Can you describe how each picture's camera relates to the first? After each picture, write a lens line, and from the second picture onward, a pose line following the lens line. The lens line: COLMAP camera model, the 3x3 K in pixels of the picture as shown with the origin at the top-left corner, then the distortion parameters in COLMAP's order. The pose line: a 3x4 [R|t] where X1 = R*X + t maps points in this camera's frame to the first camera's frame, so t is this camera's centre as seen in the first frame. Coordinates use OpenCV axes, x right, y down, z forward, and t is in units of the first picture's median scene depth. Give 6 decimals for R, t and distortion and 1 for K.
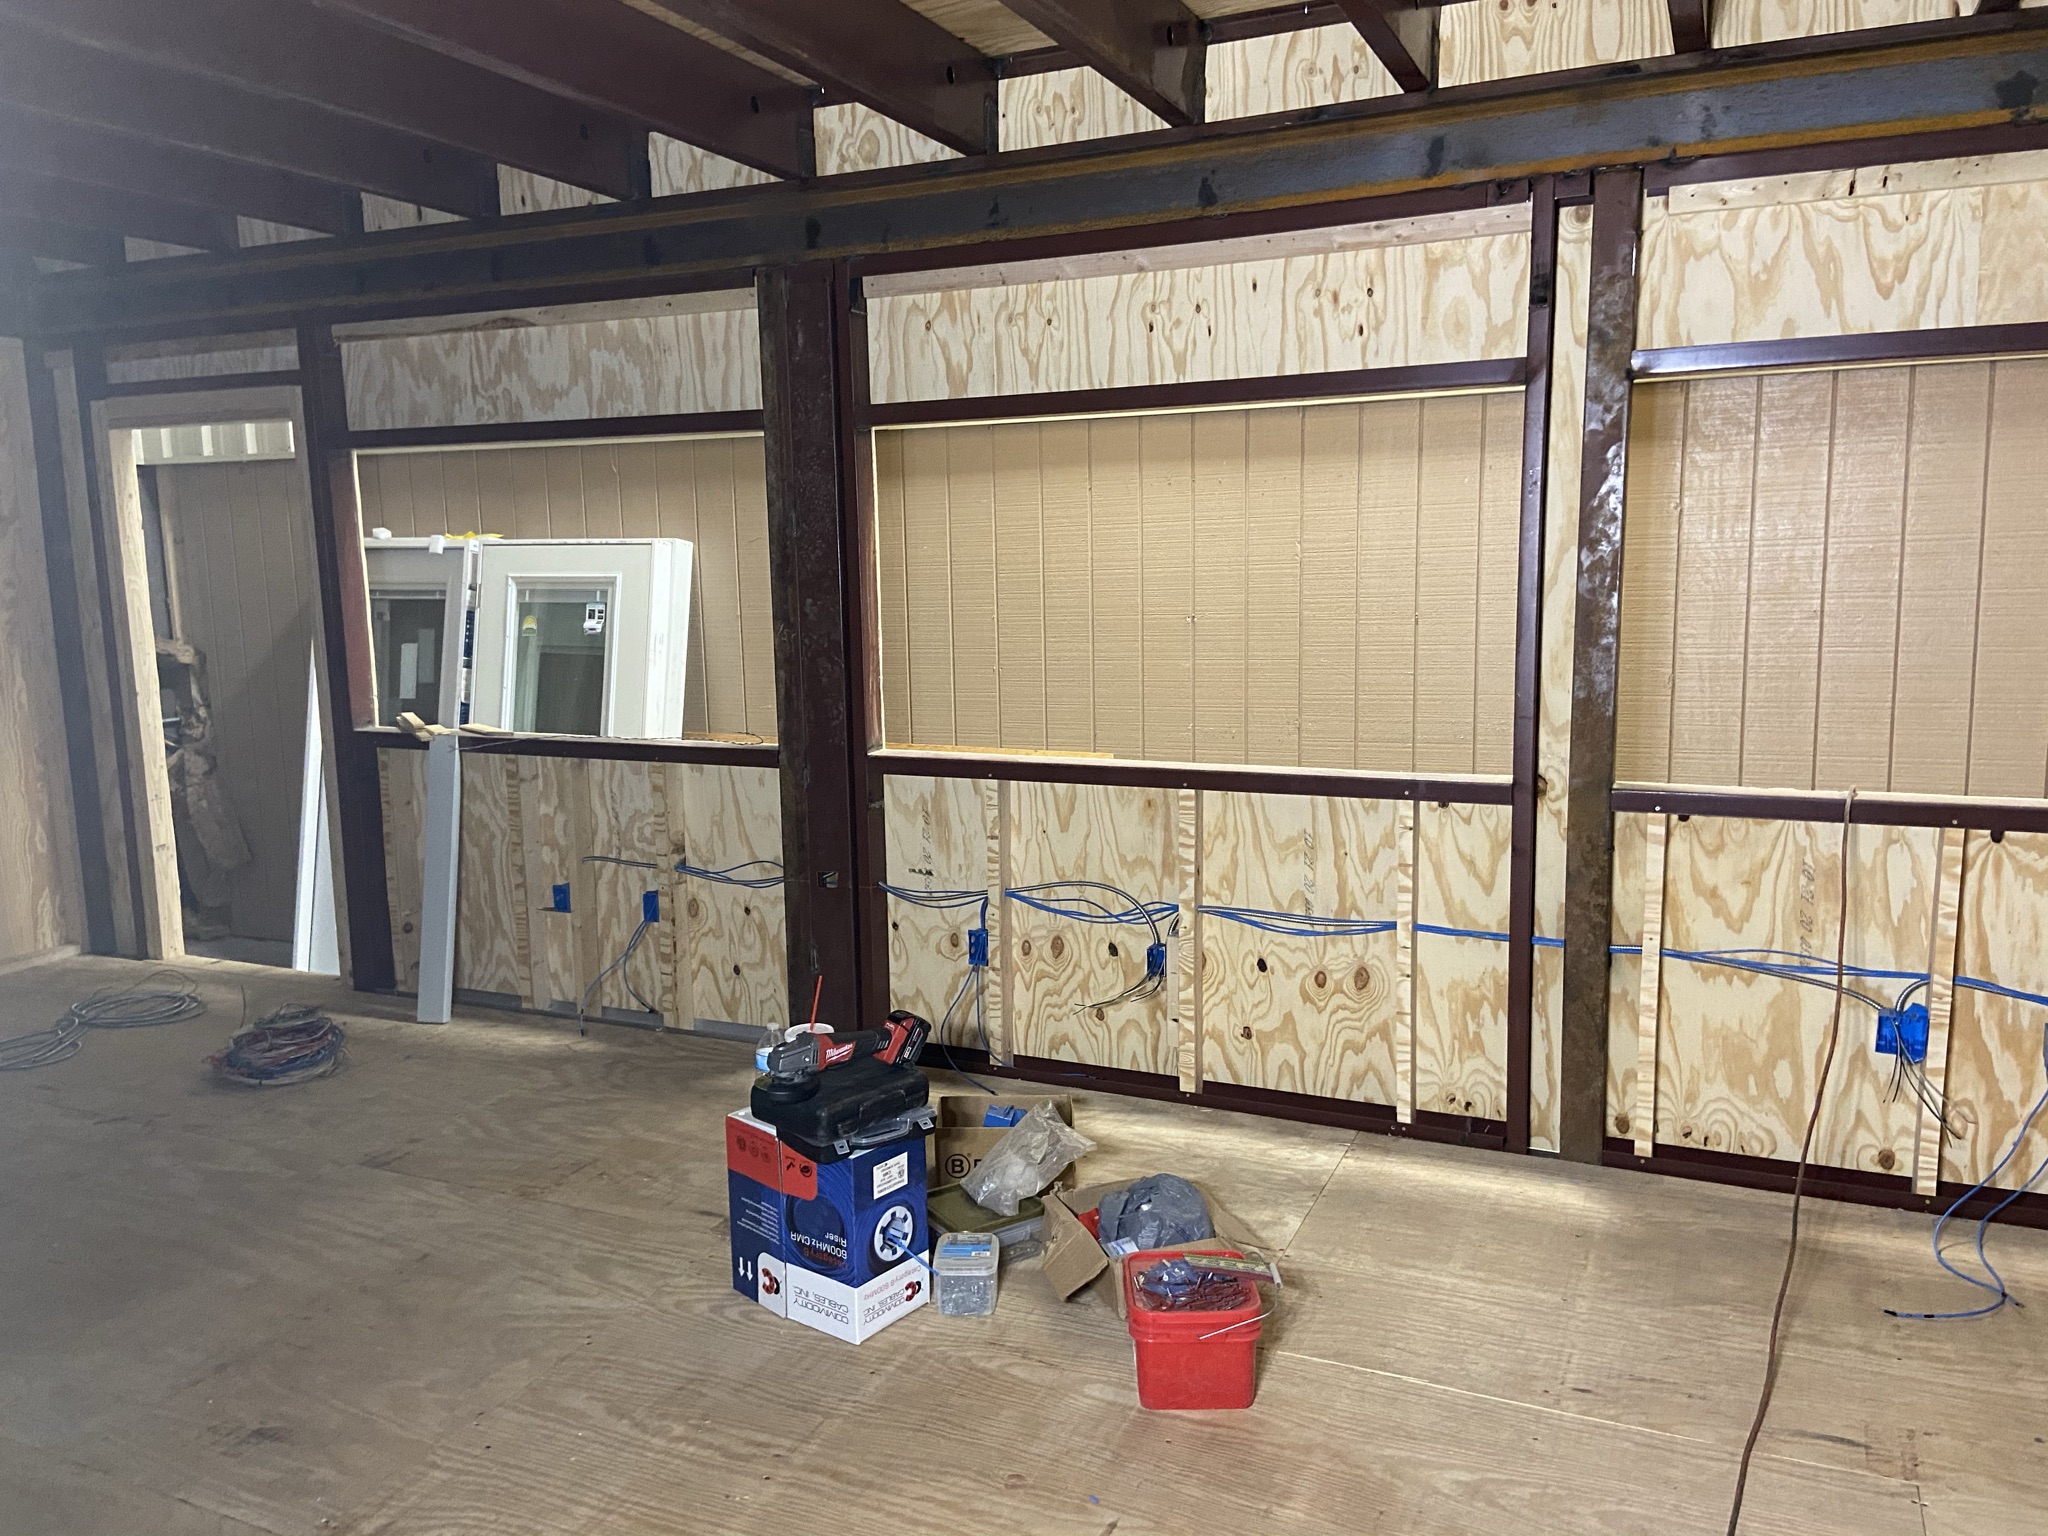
lens RADIAL K [[1588.9, 0, 1039.0], [0, 1588.9, 753.1], [0, 0, 1]] dist [0.147939, -0.172356]
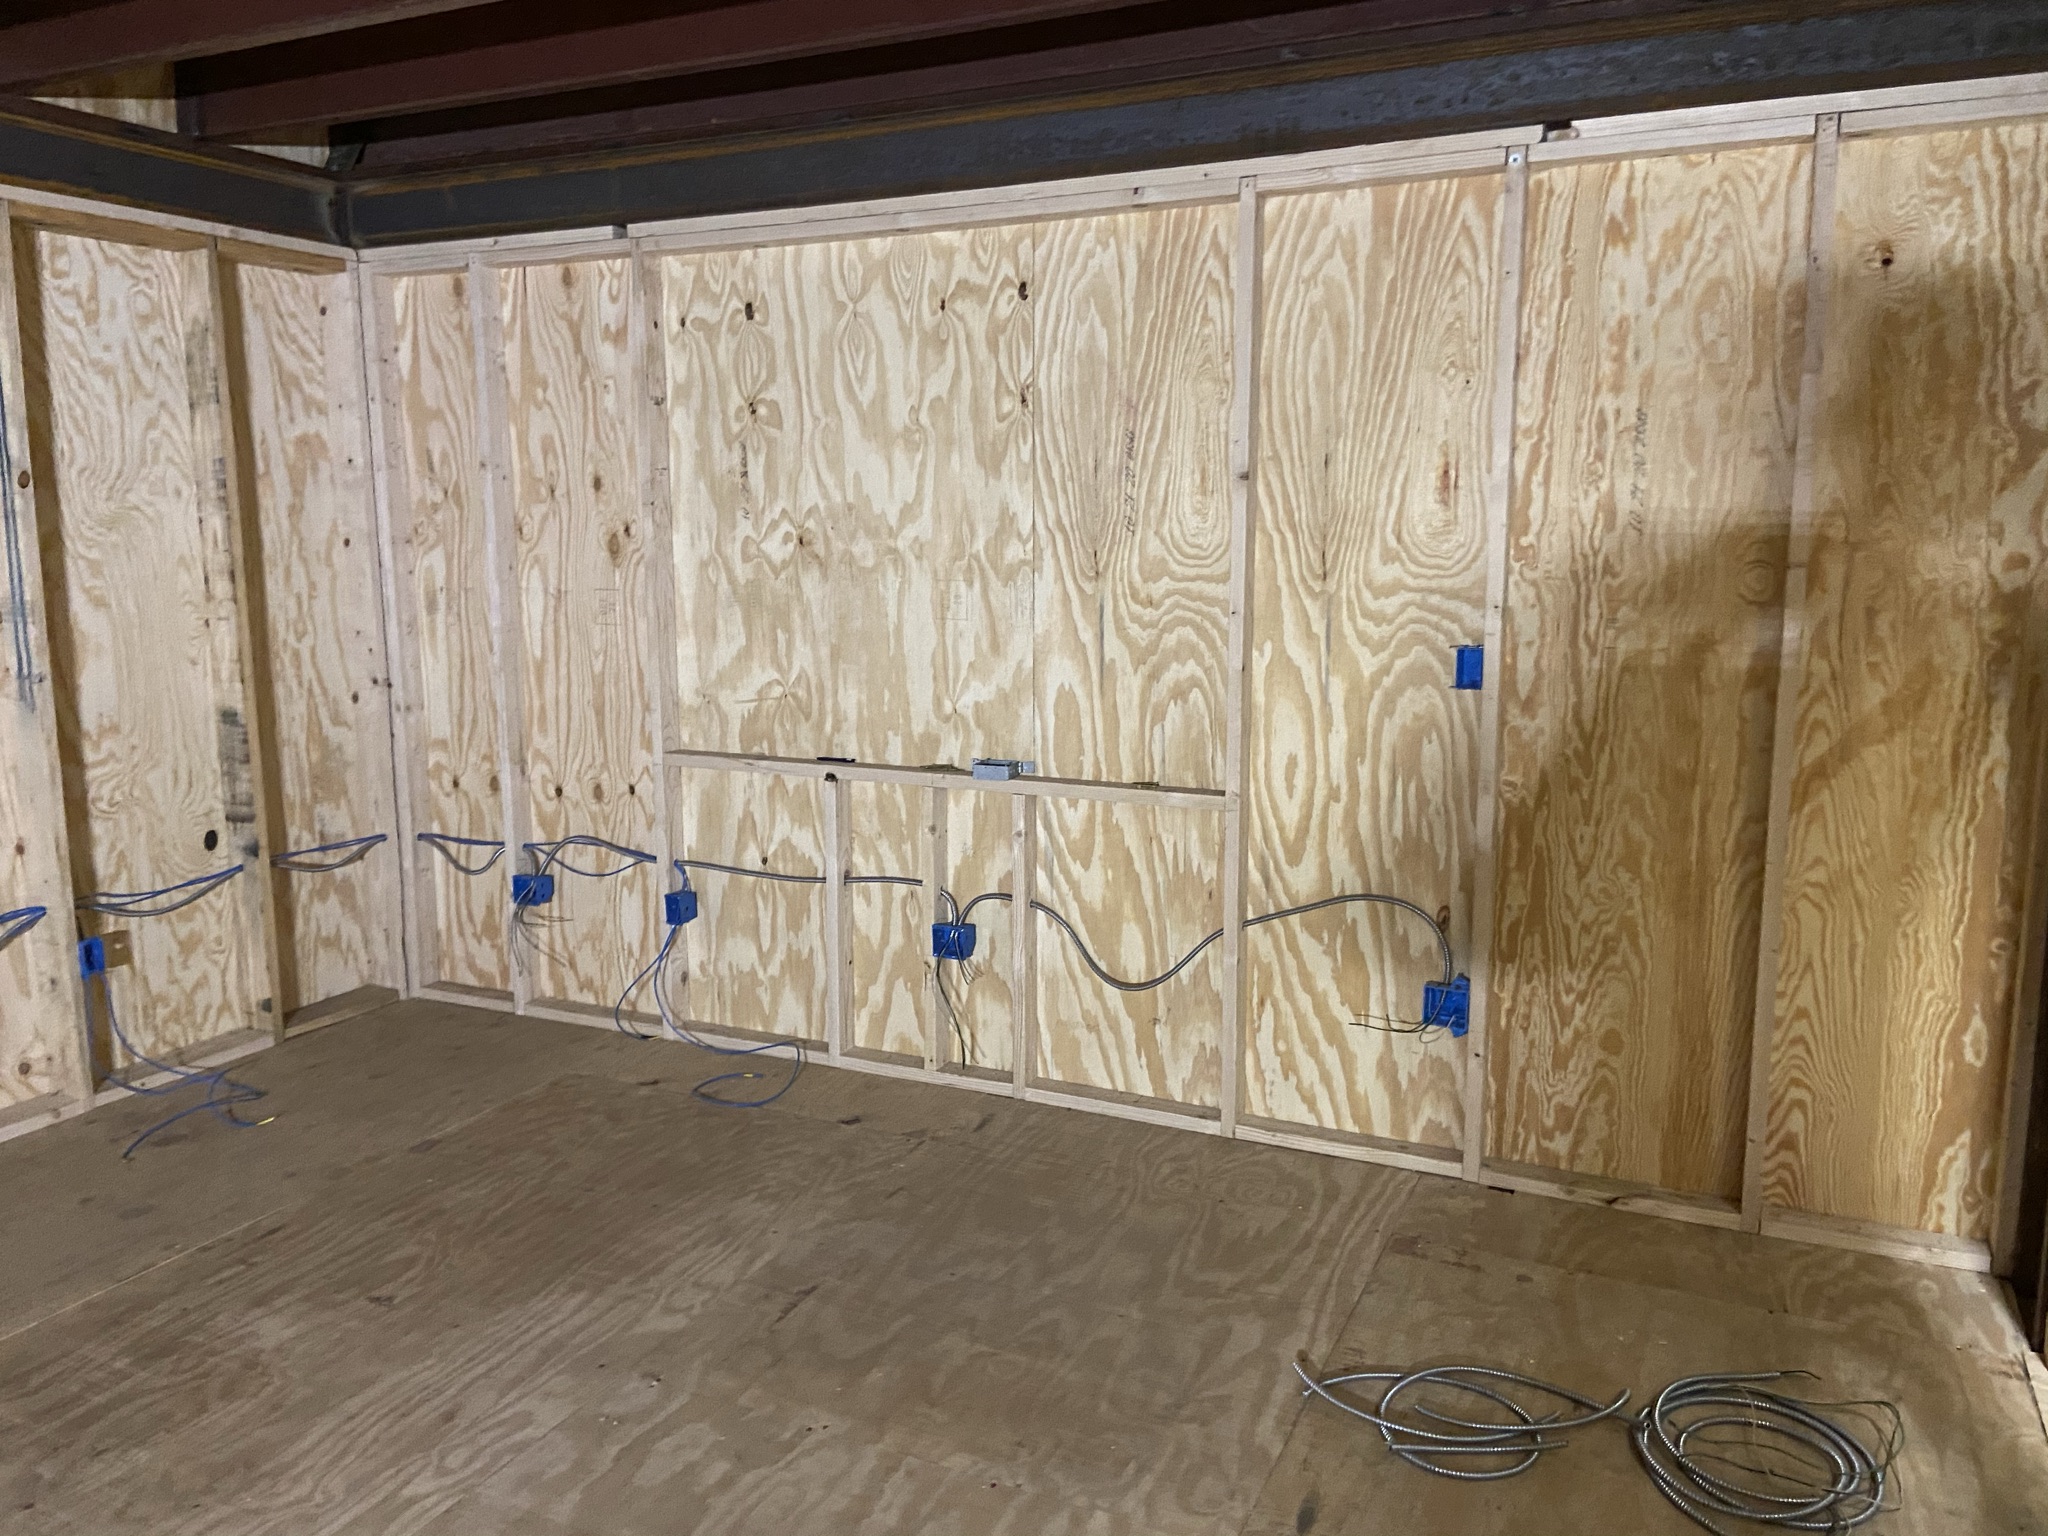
lens RADIAL K [[1588.9, 0, 994.3], [0, 1588.9, 761.4], [0, 0, 1]] dist [0.147939, -0.172356]
pose [[-0.016214, 0.181969, -0.983171, -0.097617], [-0.133694, 0.974076, 0.182490, -0.087538], [0.990890, 0.134403, 0.008535, 0.651672]]
